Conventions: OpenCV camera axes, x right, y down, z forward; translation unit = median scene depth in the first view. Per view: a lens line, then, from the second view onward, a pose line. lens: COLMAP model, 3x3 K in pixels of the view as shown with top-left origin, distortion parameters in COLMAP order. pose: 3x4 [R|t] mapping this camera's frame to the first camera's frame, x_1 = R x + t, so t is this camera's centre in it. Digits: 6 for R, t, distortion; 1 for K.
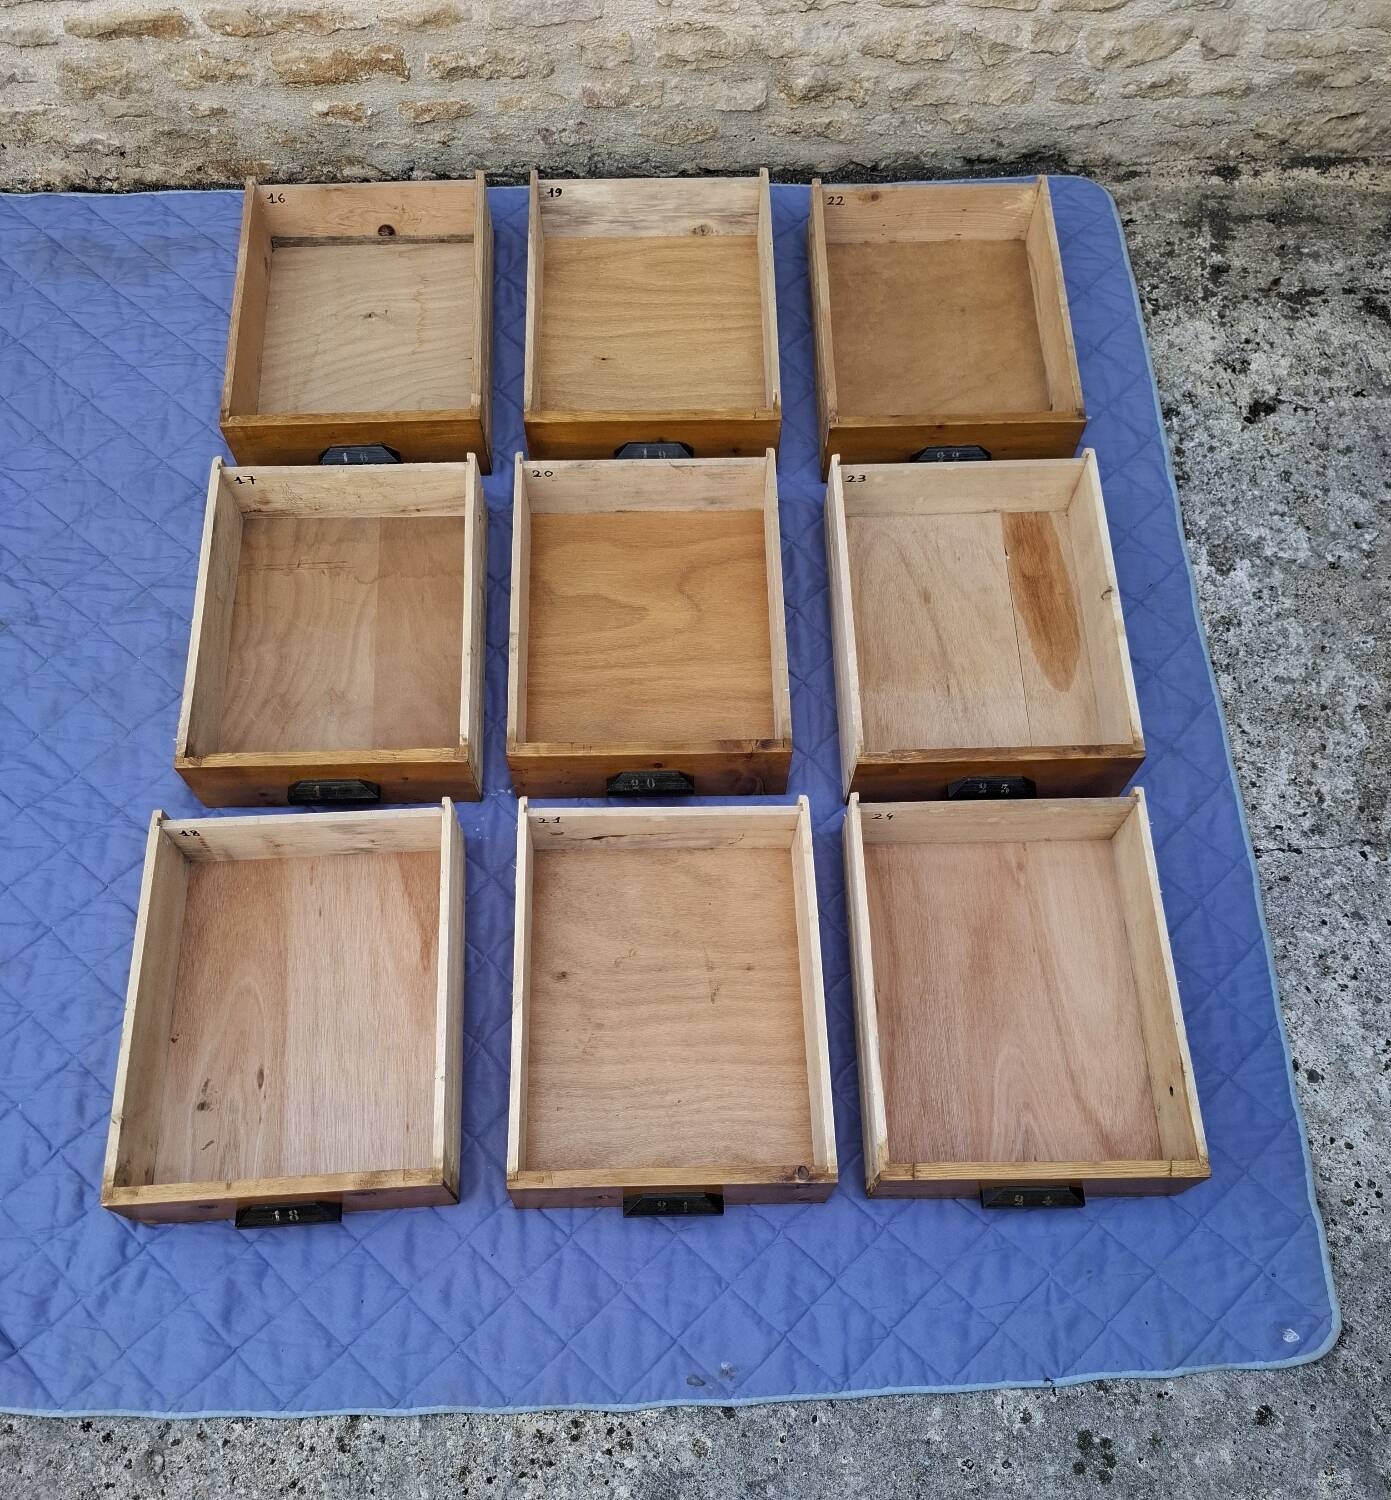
lens RADIAL K [[1310.7, 0, 678.2], [0, 1310.7, 918.4], [0, 0, 1]] dist [0.046460, -0.044480]
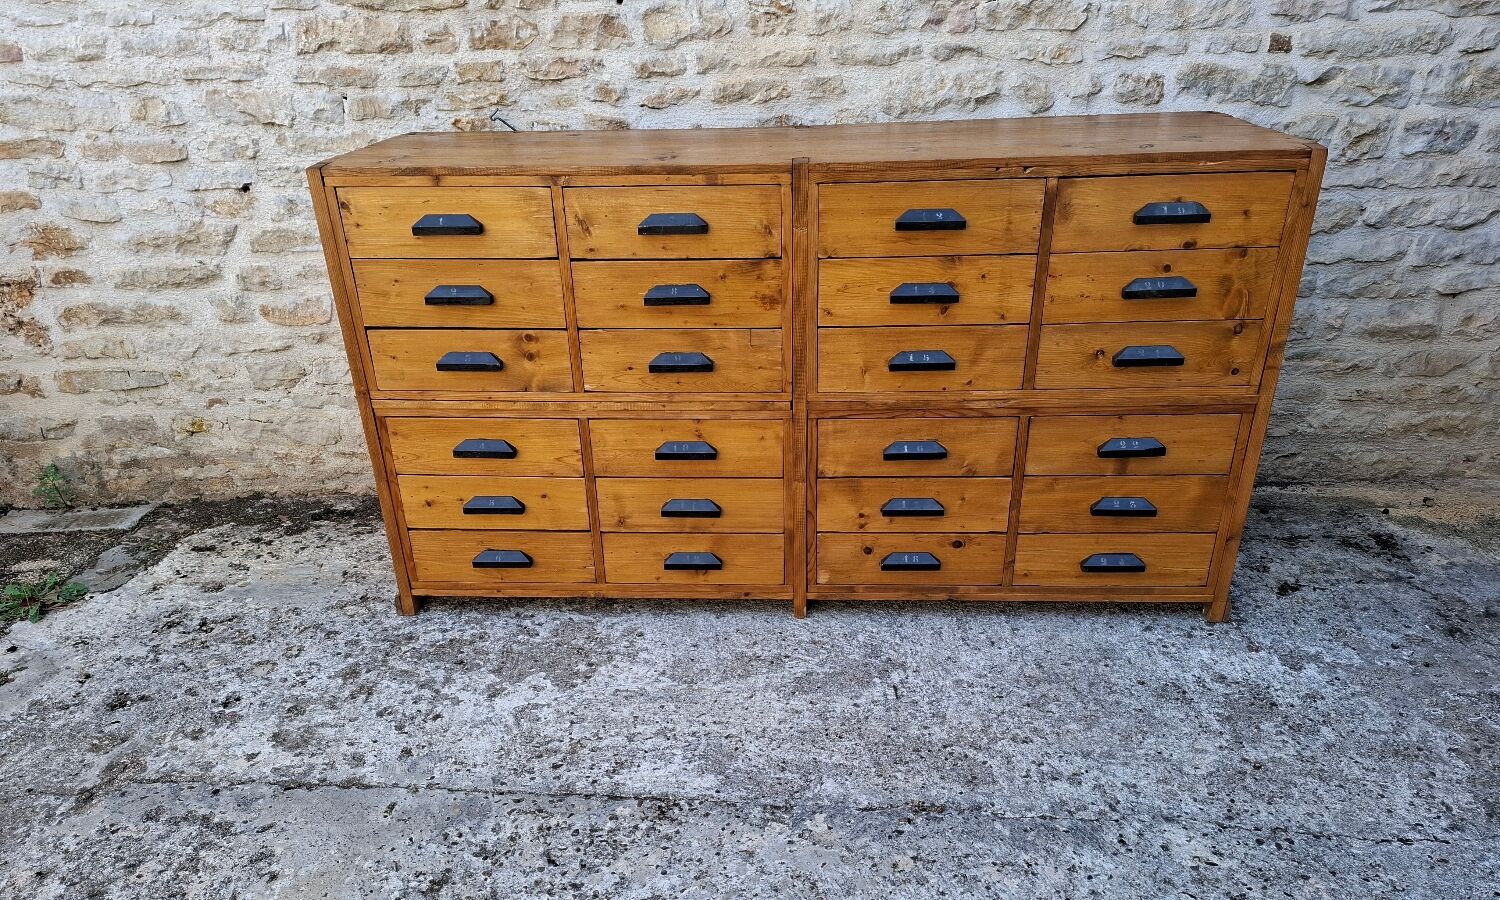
lens RADIAL K [[1036.4, 0, 733.4], [0, 1036.4, 562.7], [0, 0, 1]] dist [0.059766, -0.056297]
pose [[0.997824, 0.001073, -0.065928, -0.057668], [-0.042960, 0.769093, -0.637692, 0.312441], [0.050020, 0.639136, 0.767465, 0.130426]]
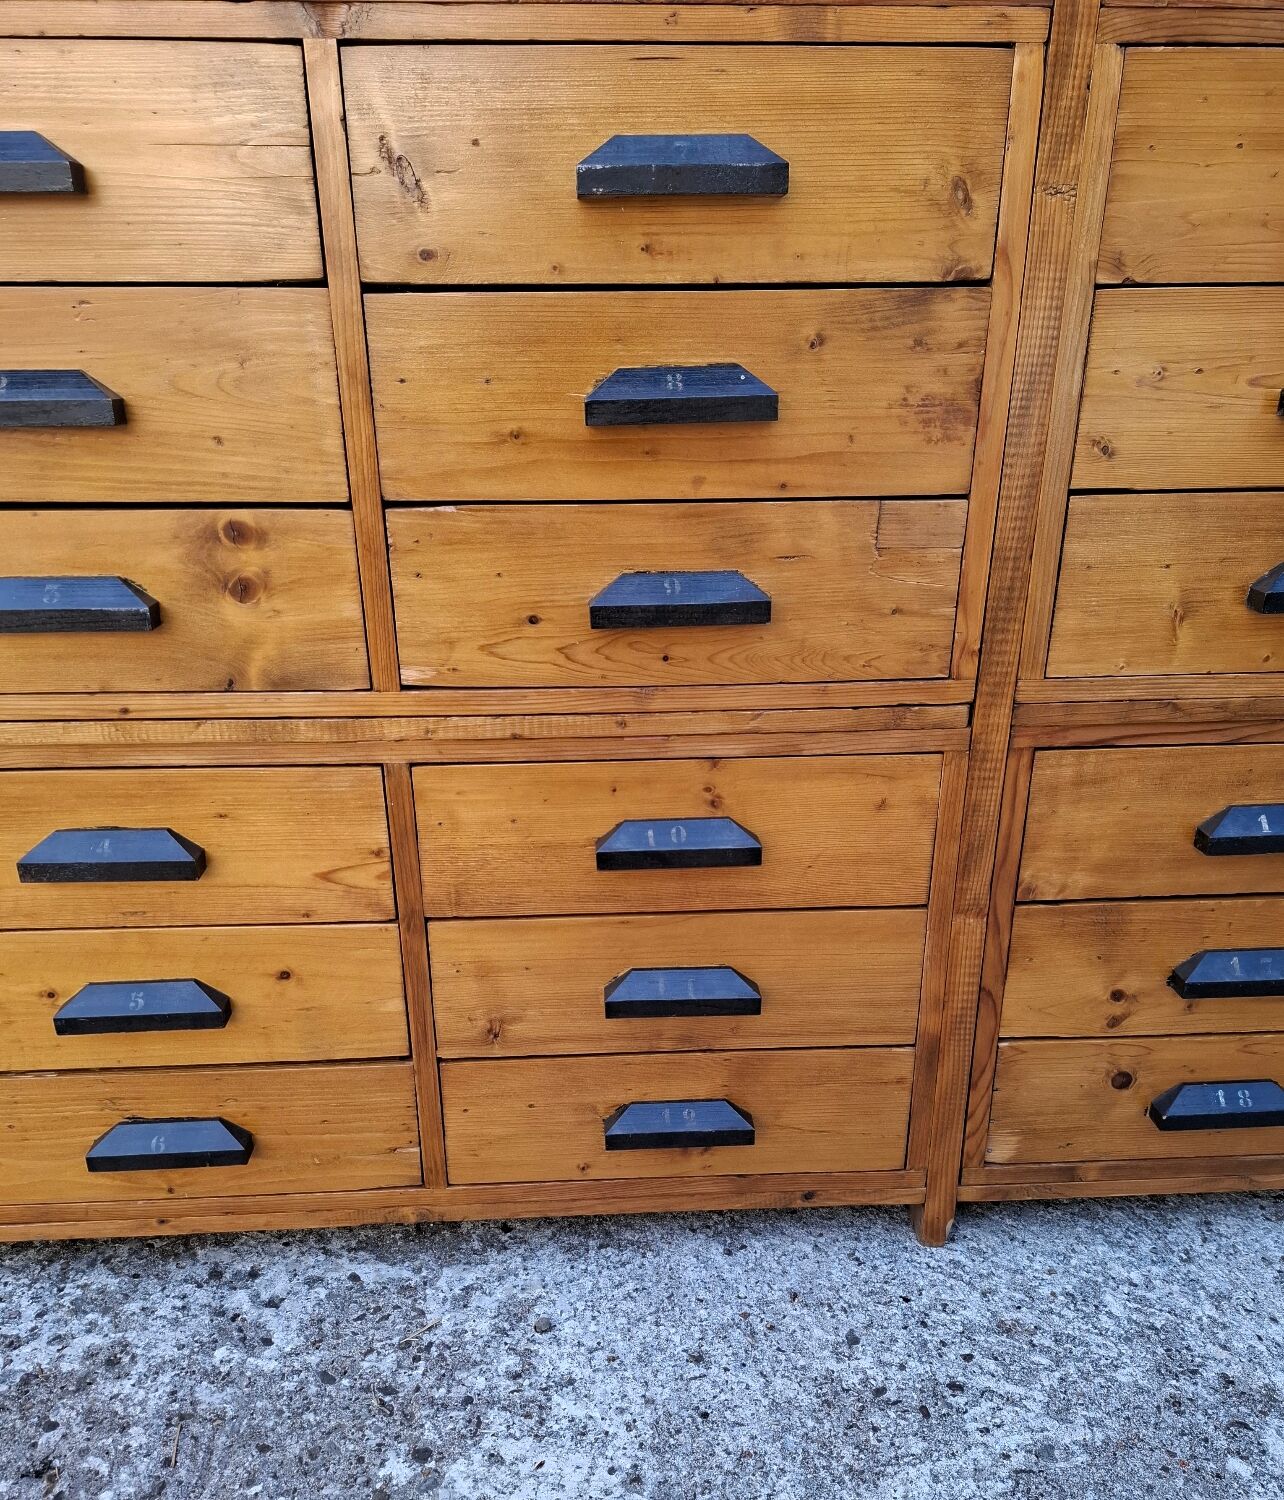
lens RADIAL K [[1199.6, 0, 634.3], [0, 1199.6, 847.3], [0, 0, 1]] dist [0.067258, -0.074435]
pose [[0.998586, -0.032546, 0.042044, -0.200189], [0.052704, 0.710268, -0.701955, -0.096401], [-0.007017, 0.703178, 0.710979, 0.513668]]
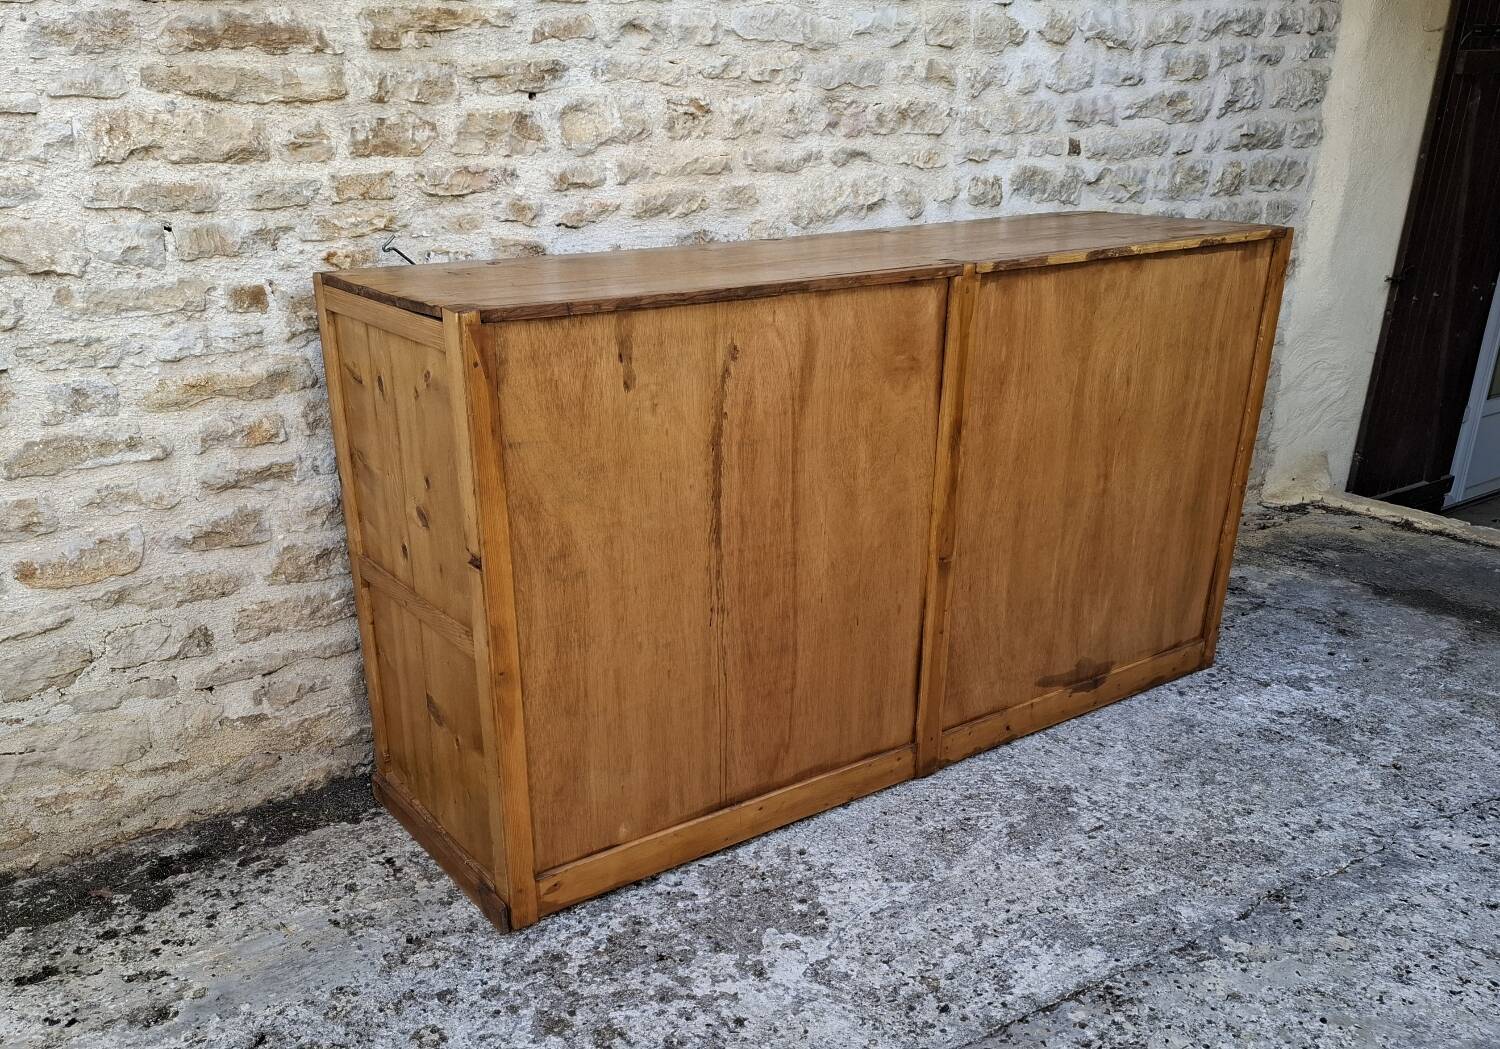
lens RADIAL K [[1257.4, 0, 702.4], [0, 1257.4, 685.7], [0, 0, 1]] dist [0.099601, -0.127718]
pose [[0.830935, -0.244290, 0.499869, -0.769995], [0.521221, 0.656072, -0.545801, 0.134670], [-0.194616, 0.714067, 0.672482, 0.202515]]
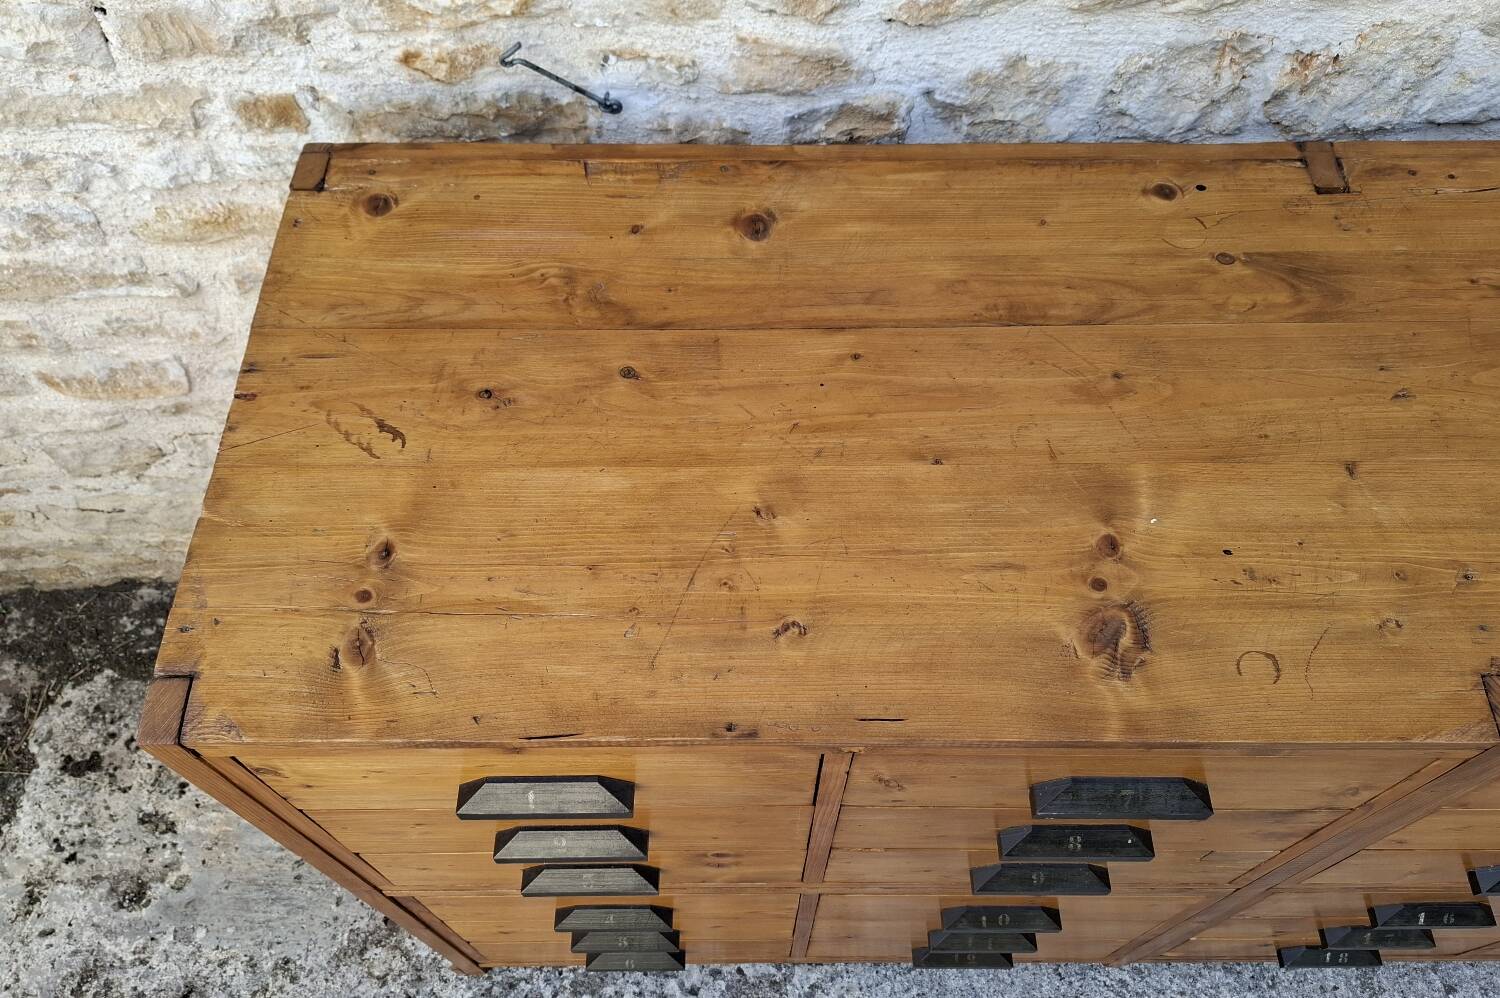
lens RADIAL K [[1103.7, 0, 750.1], [0, 1103.7, 555.8], [0, 0, 1]] dist [0.056458, -0.062771]
pose [[0.999977, -0.006693, 0.001168, -0.291673], [0.006787, 0.992181, -0.124622, -0.501939], [-0.000325, 0.124627, 0.992204, 0.240366]]
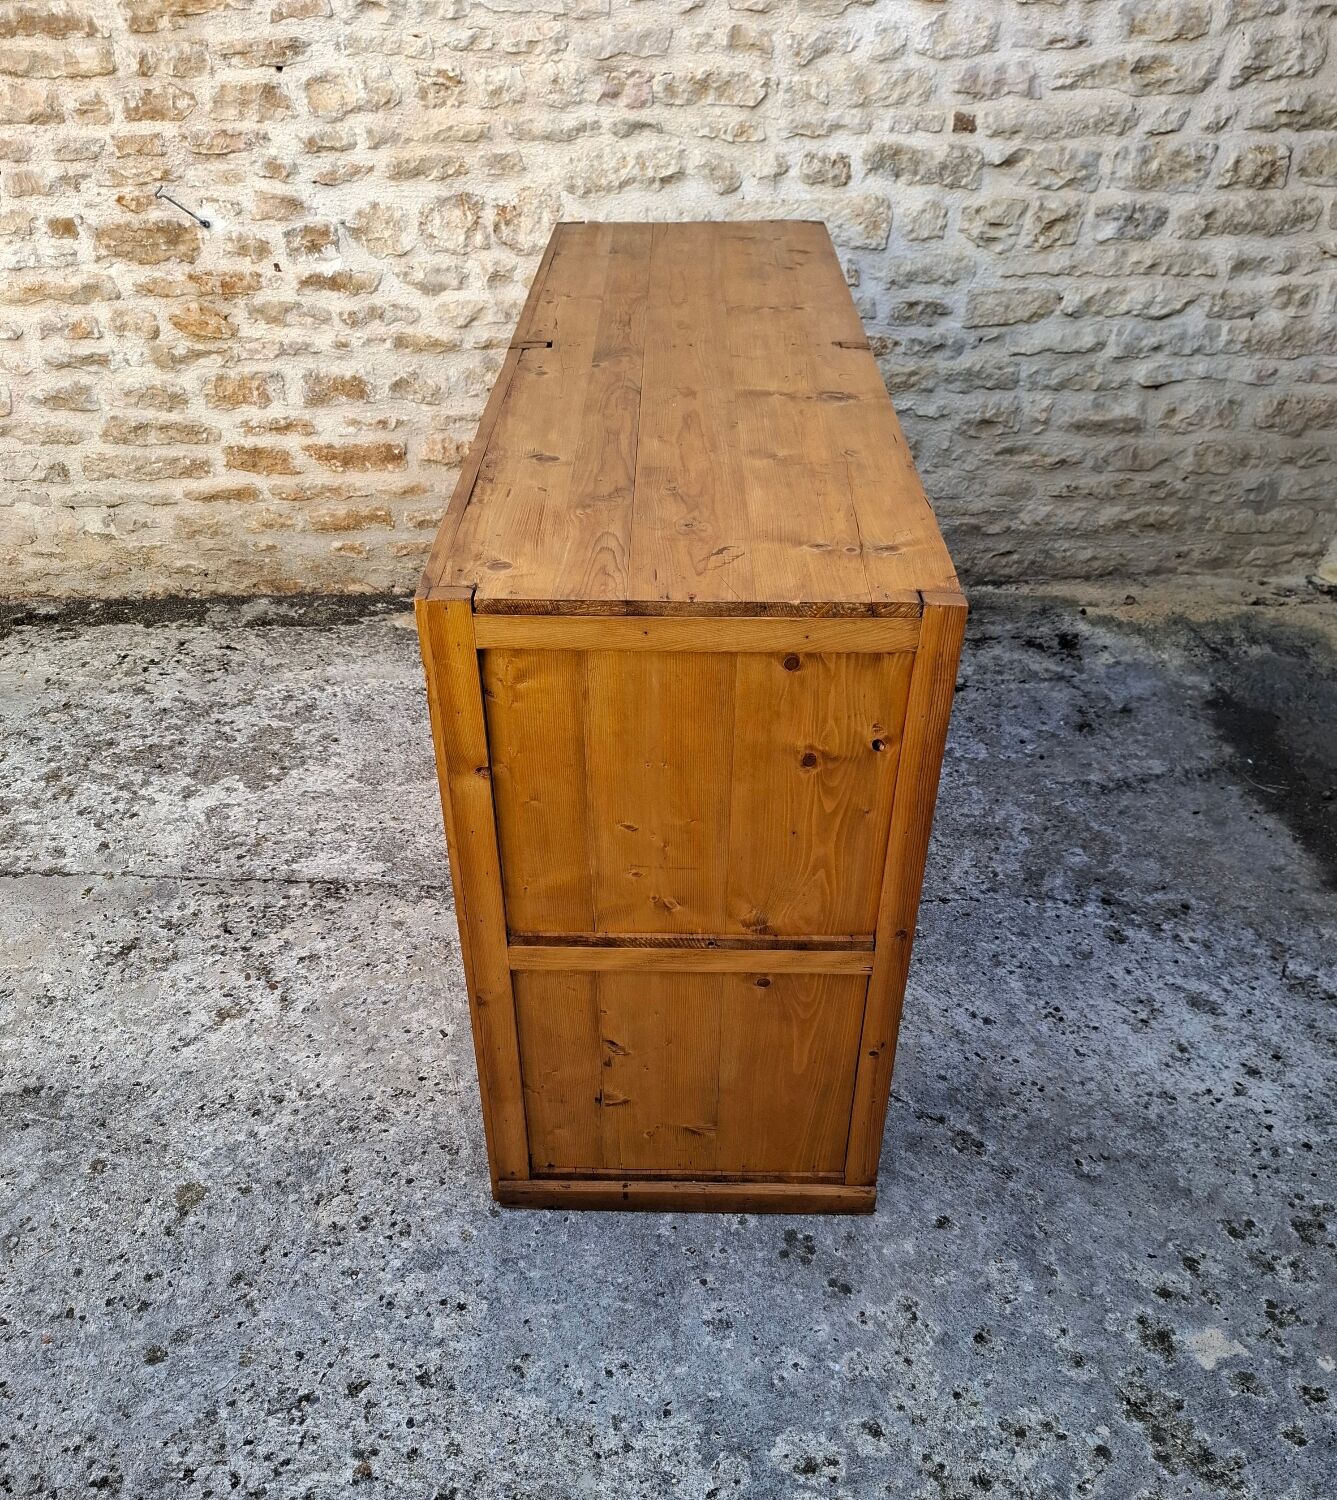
lens RADIAL K [[1268.3, 0, 663.8], [0, 1268.3, 895.5], [0, 0, 1]] dist [0.063698, -0.069404]
pose [[0.999586, -0.002116, -0.028681, 0.166626], [-0.012155, 0.872766, -0.487988, 0.504107], [0.026064, 0.488134, 0.872379, -0.112561]]
